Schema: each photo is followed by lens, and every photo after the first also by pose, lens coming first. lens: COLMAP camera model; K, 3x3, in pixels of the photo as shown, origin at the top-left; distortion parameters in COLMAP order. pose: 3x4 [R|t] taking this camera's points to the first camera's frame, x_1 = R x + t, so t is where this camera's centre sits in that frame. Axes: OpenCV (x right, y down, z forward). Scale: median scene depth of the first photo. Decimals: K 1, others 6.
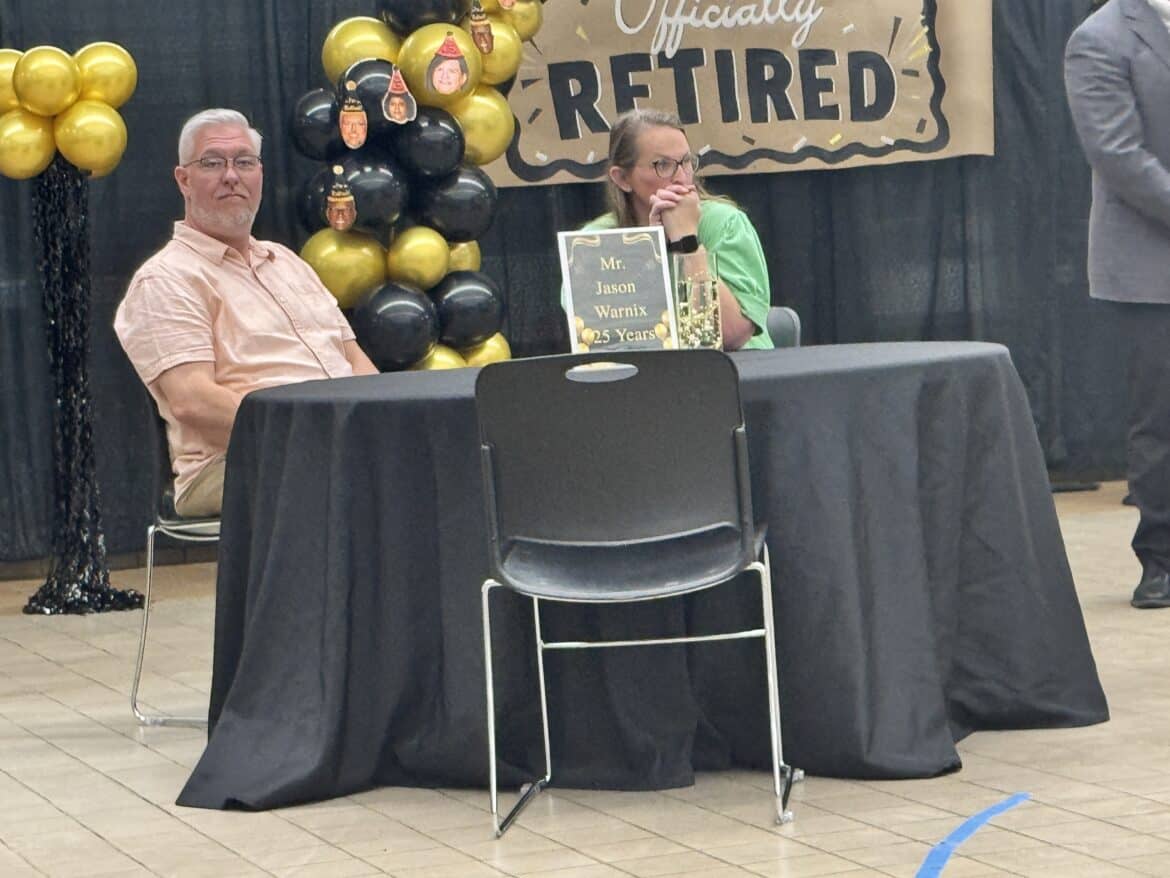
lens RADIAL K [[3493.1, 0, 583.4], [0, 3493.1, 441.3], [0, 0, 1]] dist [0.150810, -0.042345]
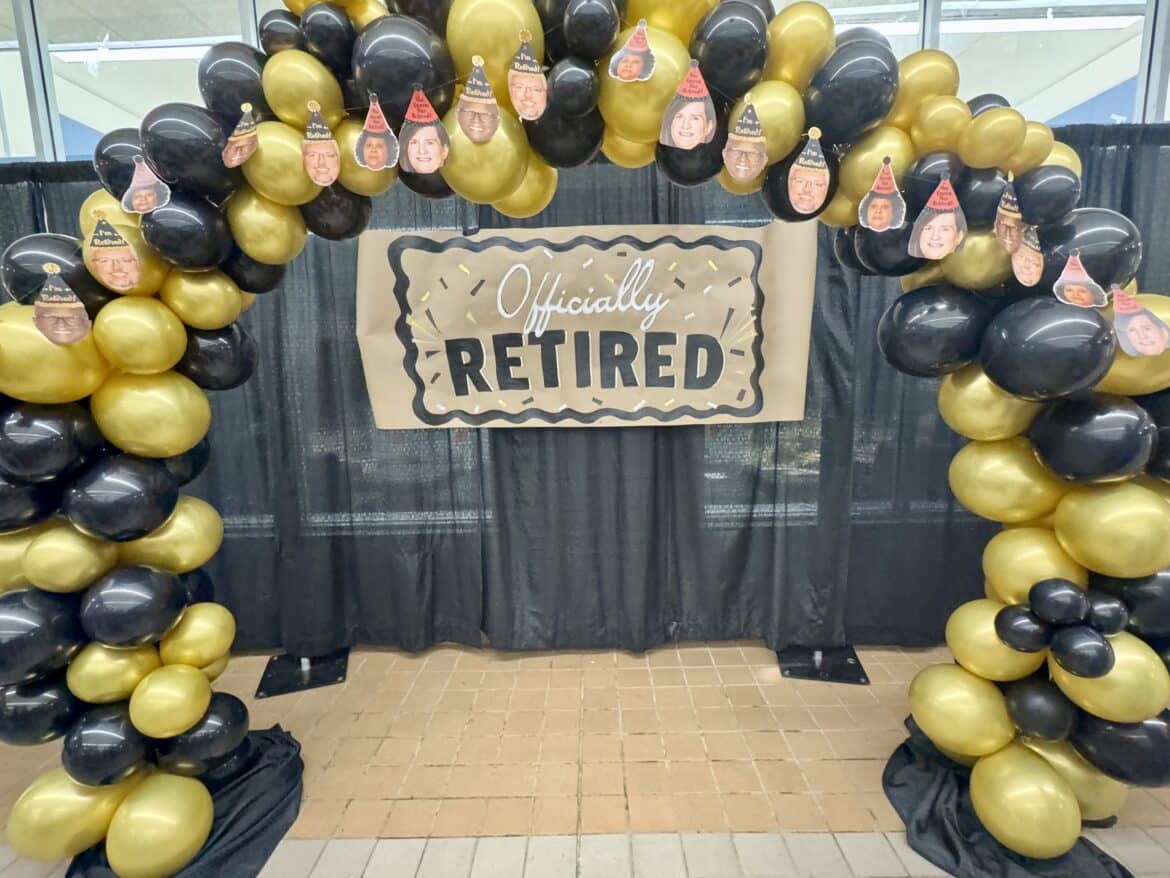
lens RADIAL K [[561.6, 0, 587.4], [0, 561.6, 438.2], [0, 0, 1]] dist [-0.001156, 0.000348]
pose [[0.935436, 0.087038, -0.342613, 0.129492], [-0.051689, 0.992475, 0.111004, -0.105789], [0.349696, -0.086128, 0.932896, 0.885971]]
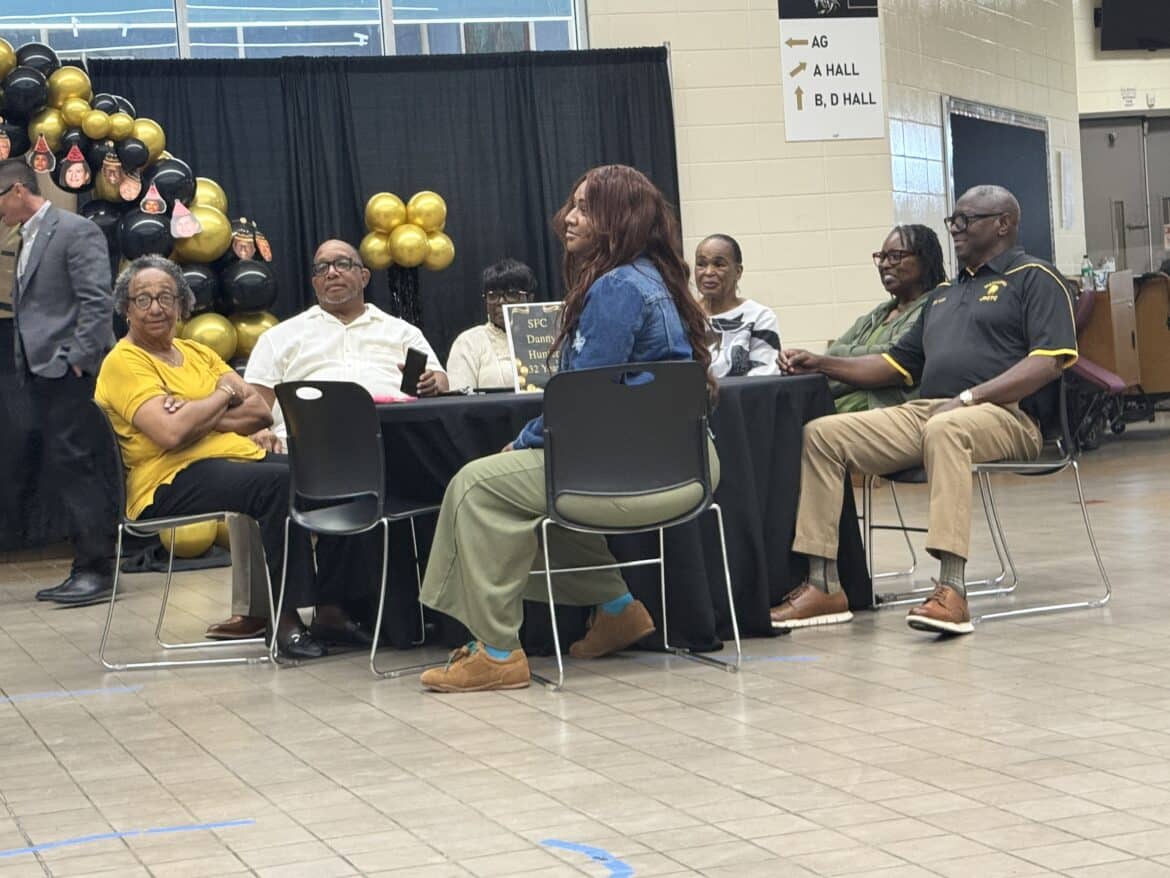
lens RADIAL K [[2322.1, 0, 612.0], [0, 2322.1, 433.8], [0, 0, 1]] dist [0.073081, 0.332849]
pose [[0.999973, -0.005898, -0.004316, 0.375348], [0.005800, 0.999734, -0.022305, -0.014359], [0.004447, 0.022279, 0.999742, 0.097167]]
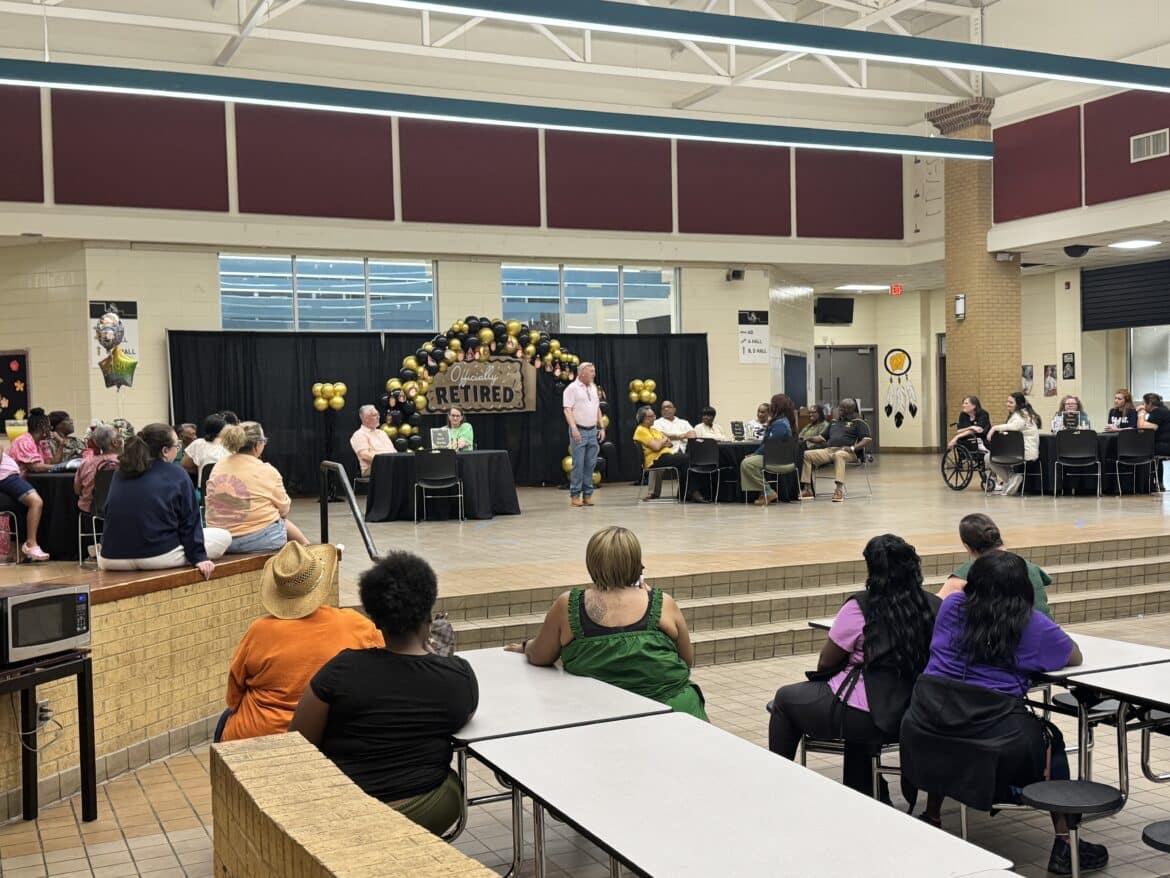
lens RADIAL K [[1309.2, 0, 593.4], [0, 1309.2, 443.0], [0, 0, 1]] dist [0.142809, -0.013191]
pose [[0.994482, 0.034337, 0.099133, 0.029286], [-0.030496, 0.998734, -0.040012, 0.027234], [-0.100382, 0.036768, 0.994269, -0.762373]]
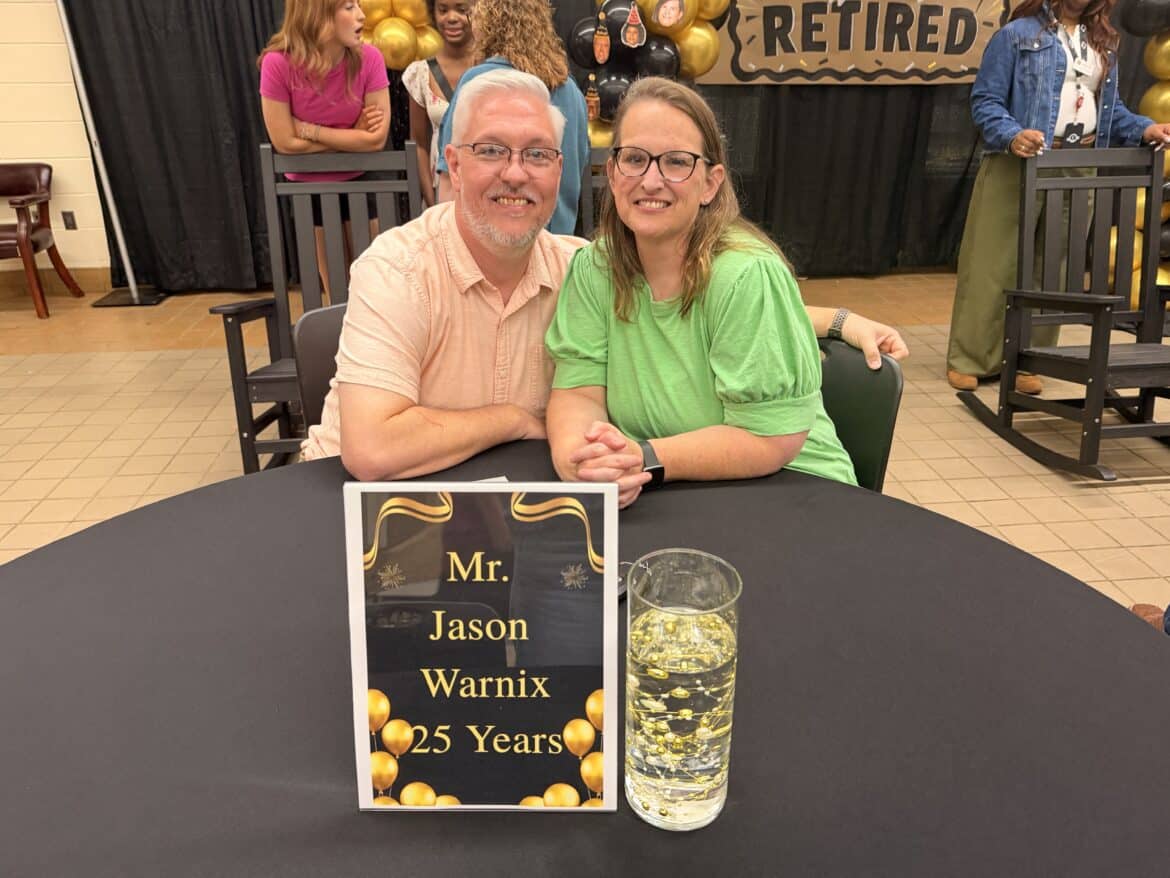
lens RADIAL K [[836.2, 0, 587.4], [0, 836.2, 439.8], [0, 0, 1]] dist [-0.000406, -0.003486]
pose [[0.966373, 0.156765, -0.203834, 0.024408], [-0.070874, 0.924355, 0.374893, -0.065401], [0.247185, -0.347839, 0.904382, 0.593918]]
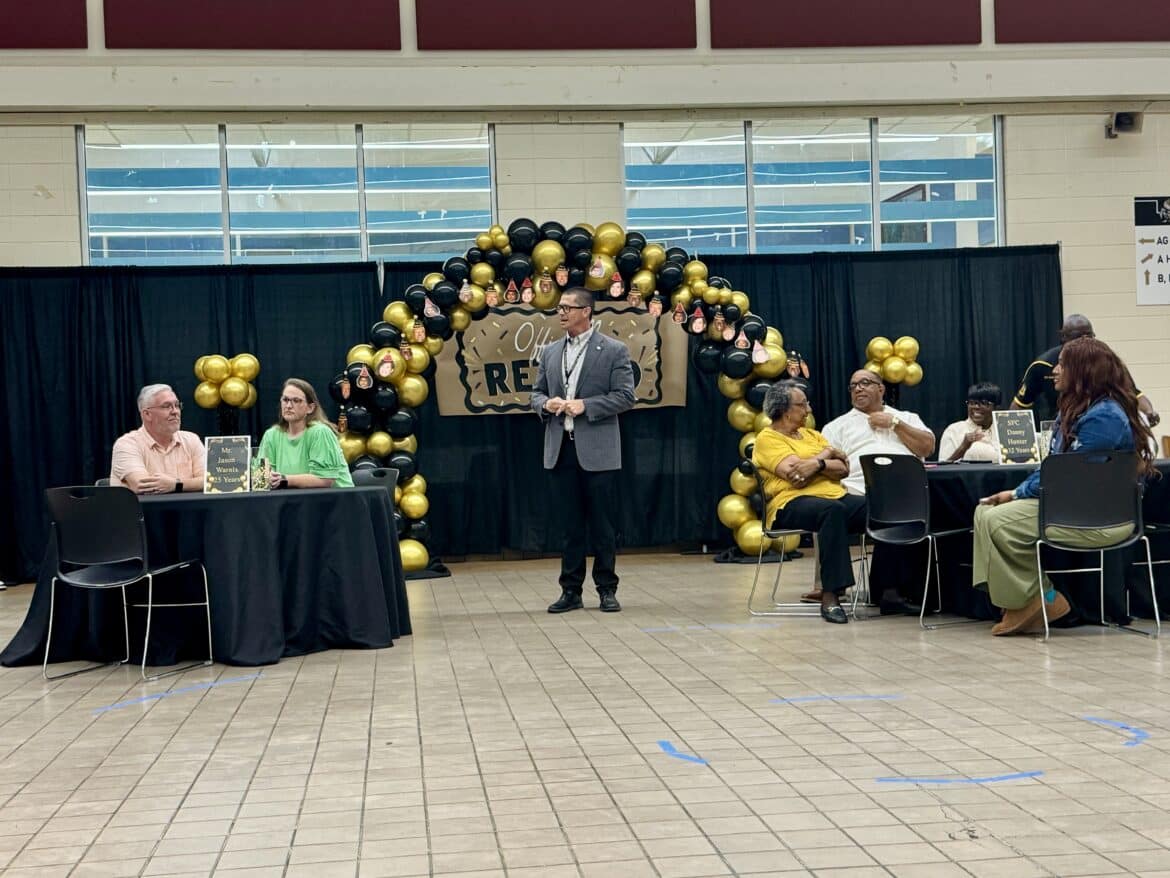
lens RADIAL K [[1550.9, 0, 585.0], [0, 1550.9, 439.0], [0, 0, 1]] dist [0.175699, -0.439128]
pose [[0.973499, 0.025833, -0.227226, 0.322940], [-0.037628, 0.998151, -0.047732, -0.010268], [0.225573, 0.055017, 0.972672, -0.005421]]
